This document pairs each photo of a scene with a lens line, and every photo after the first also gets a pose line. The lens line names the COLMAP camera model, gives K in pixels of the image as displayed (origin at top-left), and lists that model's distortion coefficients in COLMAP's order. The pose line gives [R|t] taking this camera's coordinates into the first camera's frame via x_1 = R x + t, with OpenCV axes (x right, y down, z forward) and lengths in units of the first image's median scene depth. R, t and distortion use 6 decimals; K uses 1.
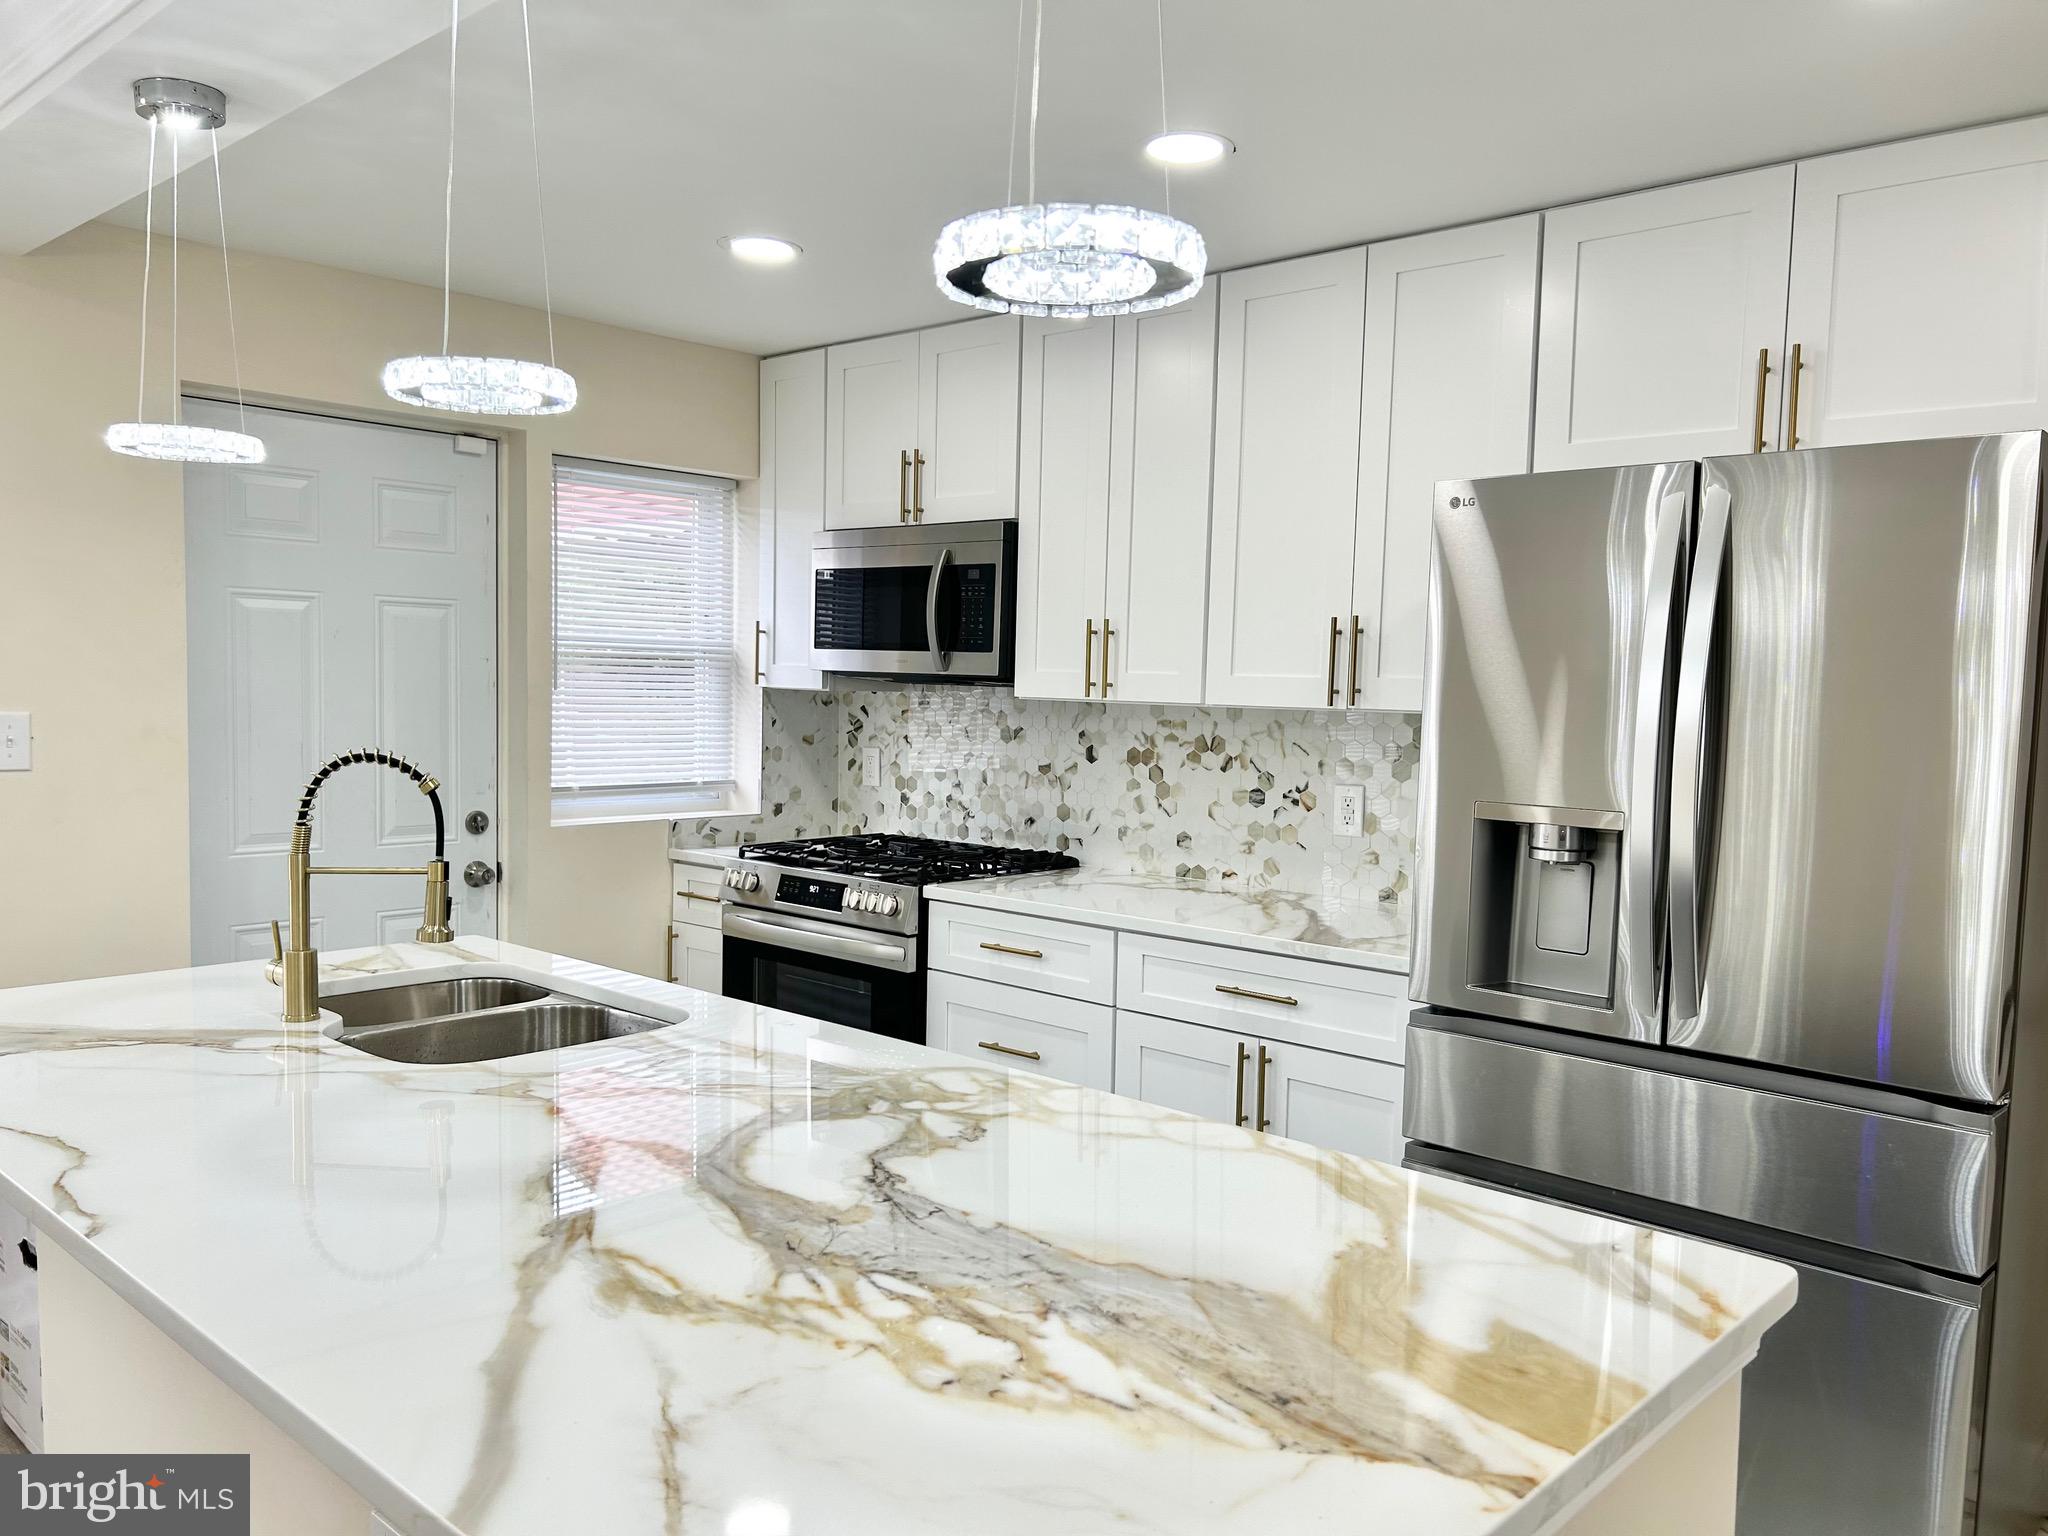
lens RADIAL K [[1540.9, 0, 1028.4], [0, 1540.9, 785.6], [0, 0, 1]] dist [0.058617, -0.068937]
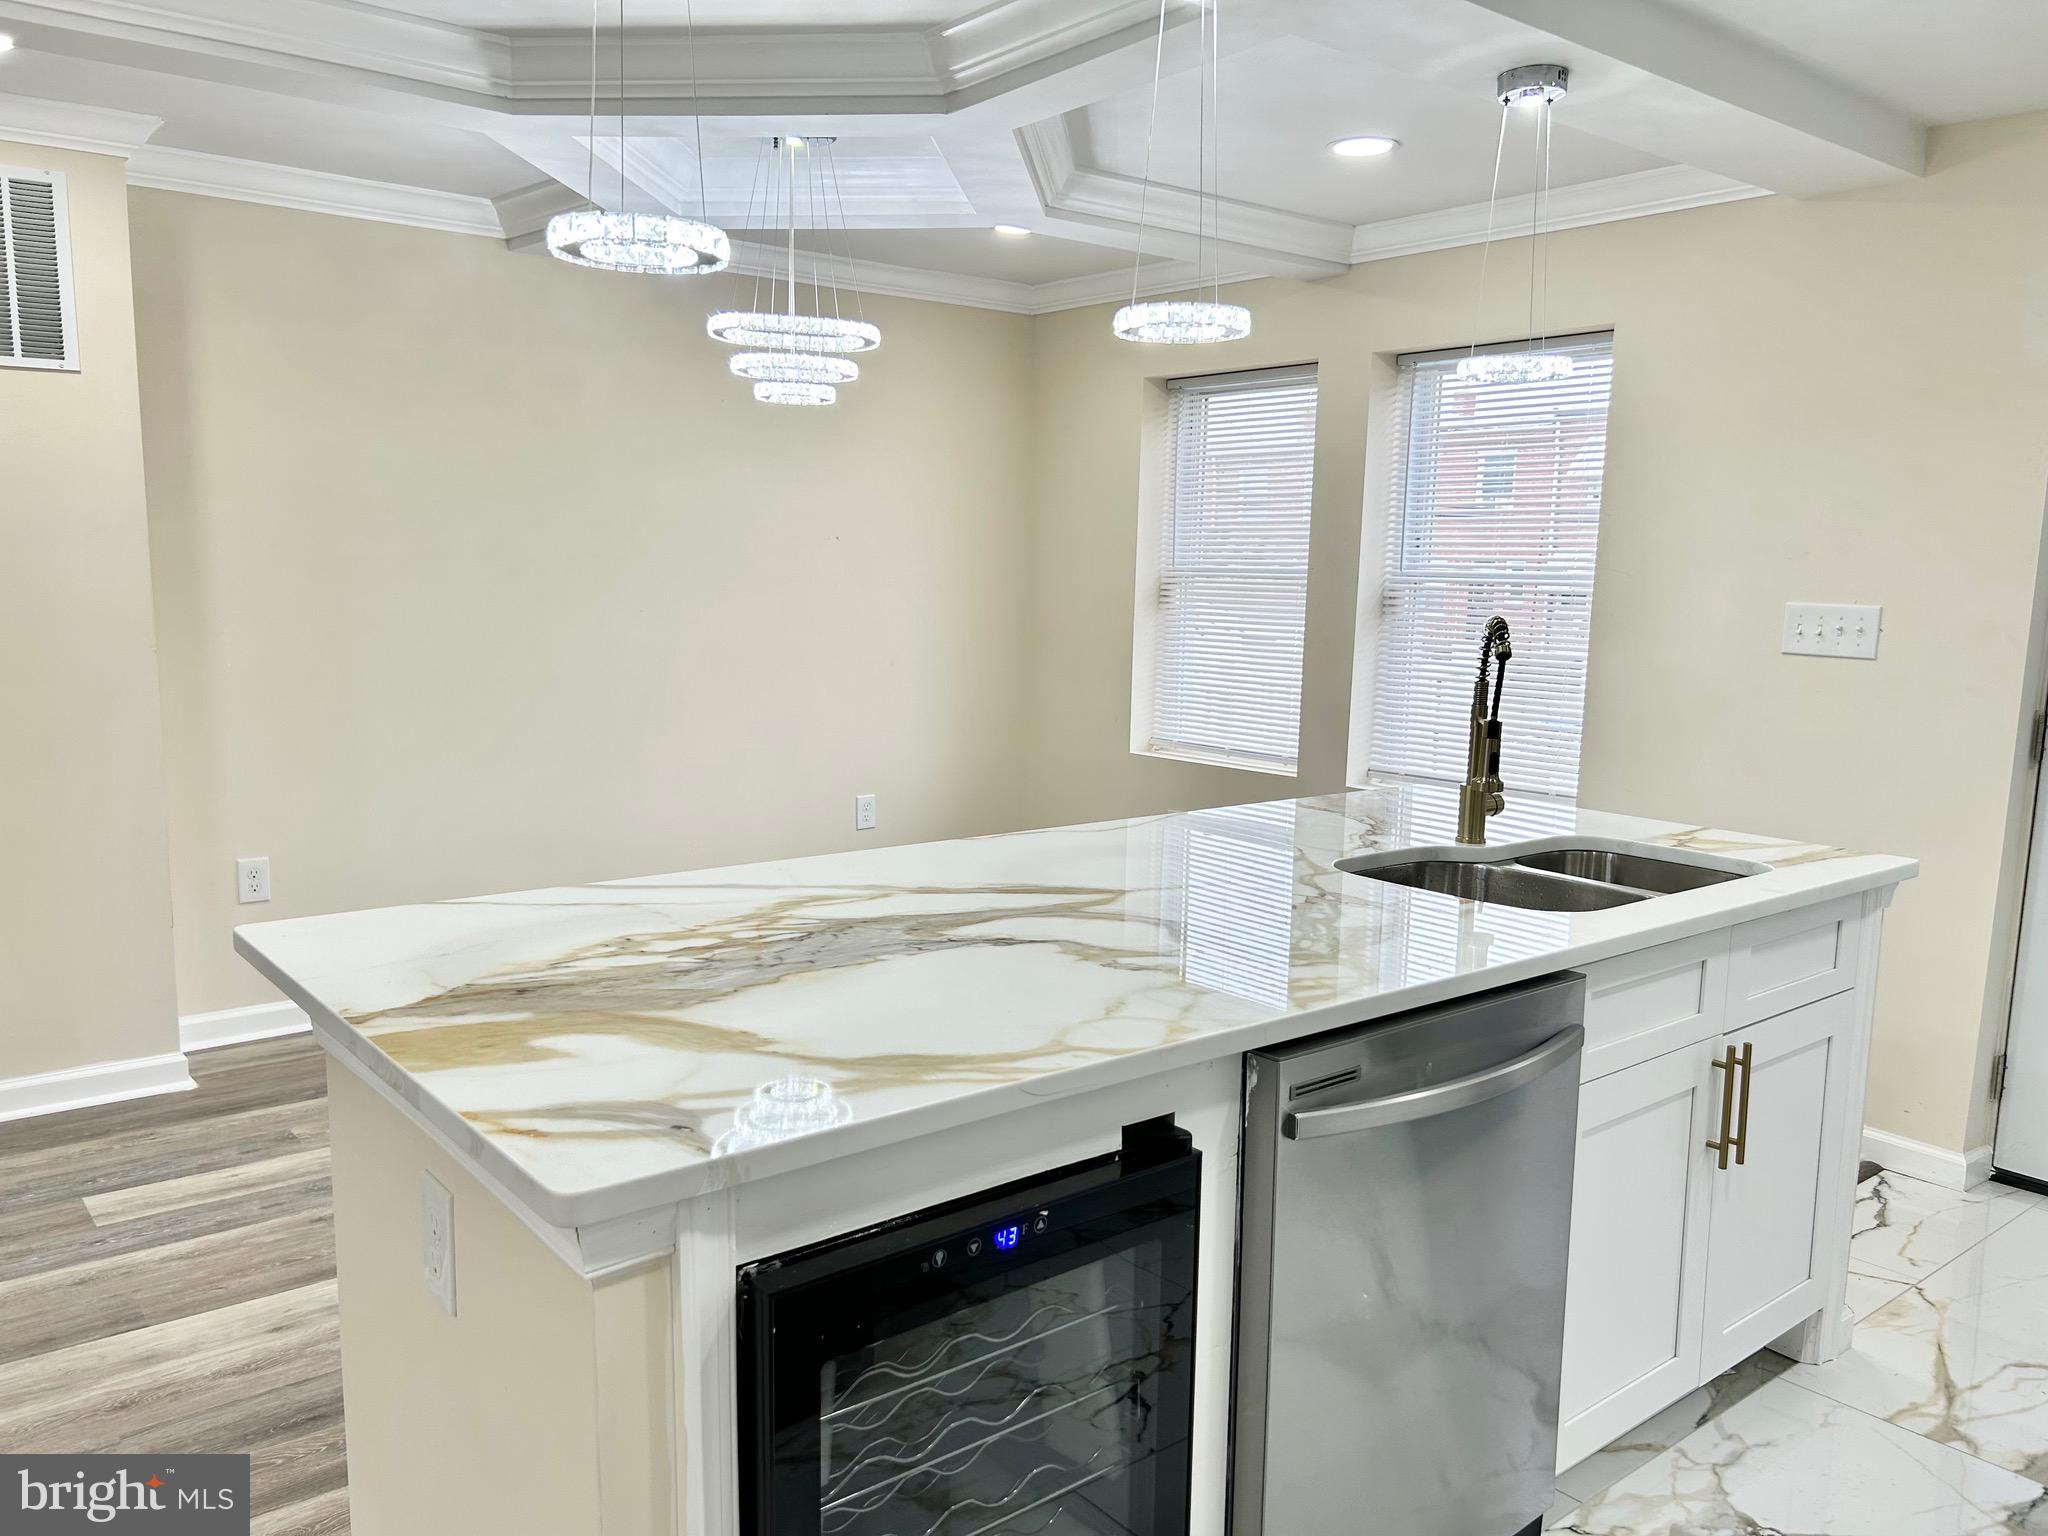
lens RADIAL K [[1540.9, 0, 1022.0], [0, 1540.9, 773.8], [0, 0, 1]] dist [0.058617, -0.068937]
pose [[-0.145389, 0.115482, -0.982612, 0.469849], [-0.088586, 0.987656, 0.129183, -0.016191], [0.985401, 0.105827, -0.133364, 0.500130]]
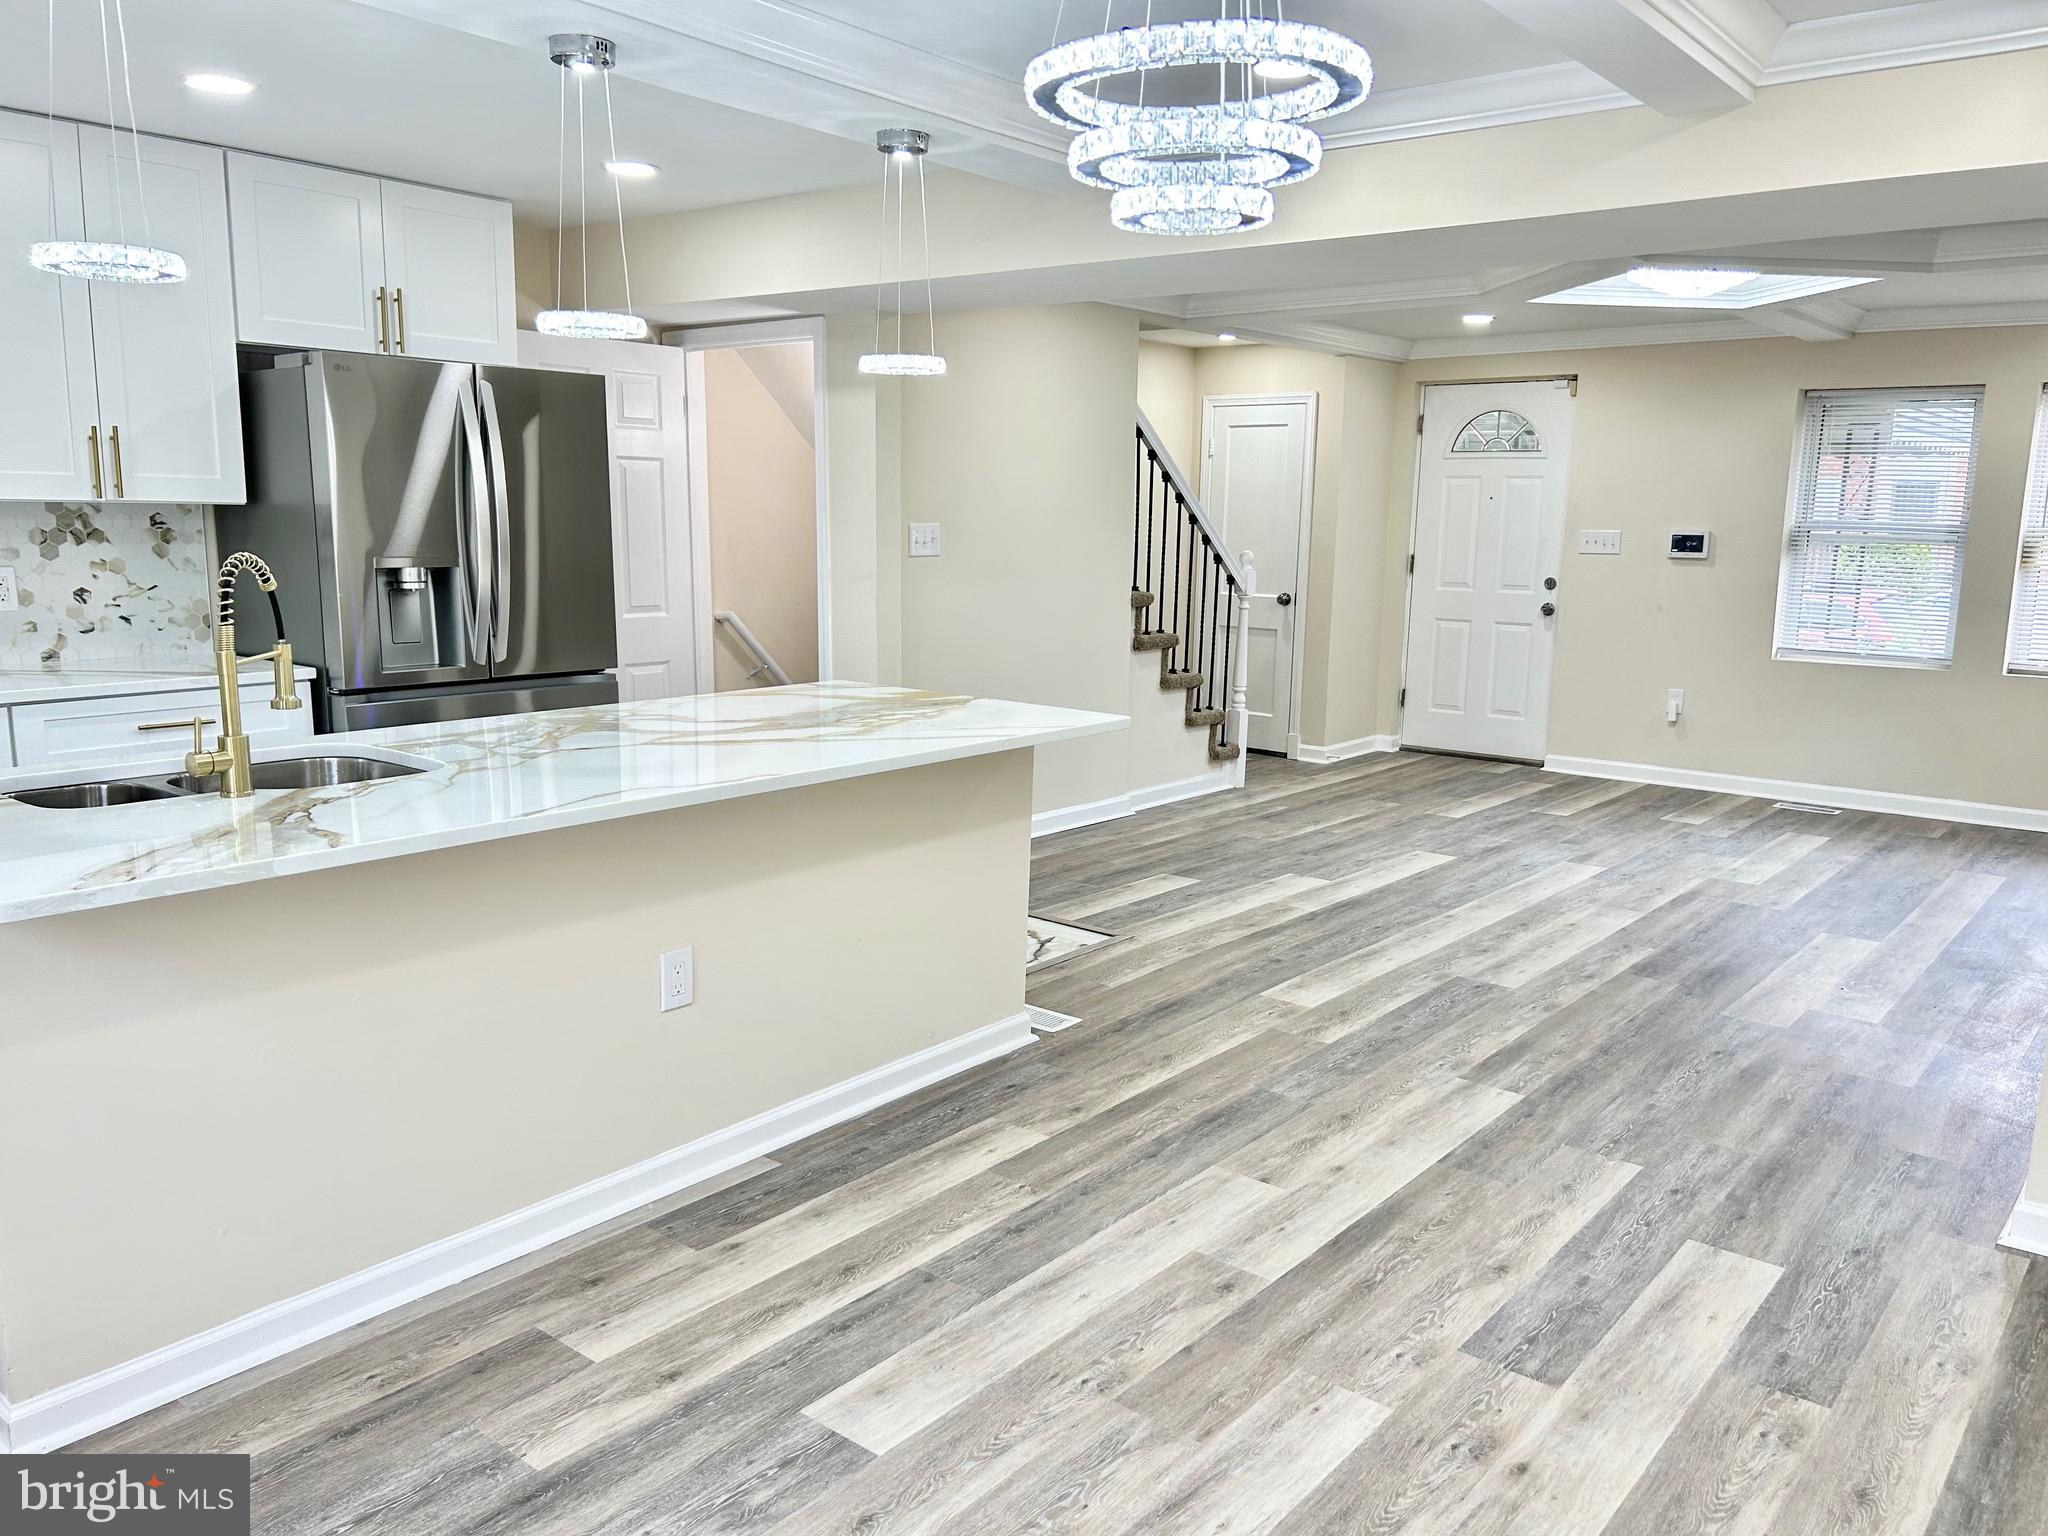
lens RADIAL K [[1540.9, 0, 1024.4], [0, 1540.9, 778.4], [0, 0, 1]] dist [0.058617, -0.068937]
pose [[-0.052822, -0.196632, 0.979054, -1.004295], [0.049594, 0.978696, 0.199235, -0.039376], [-0.997372, 0.059080, -0.041945, 0.288027]]
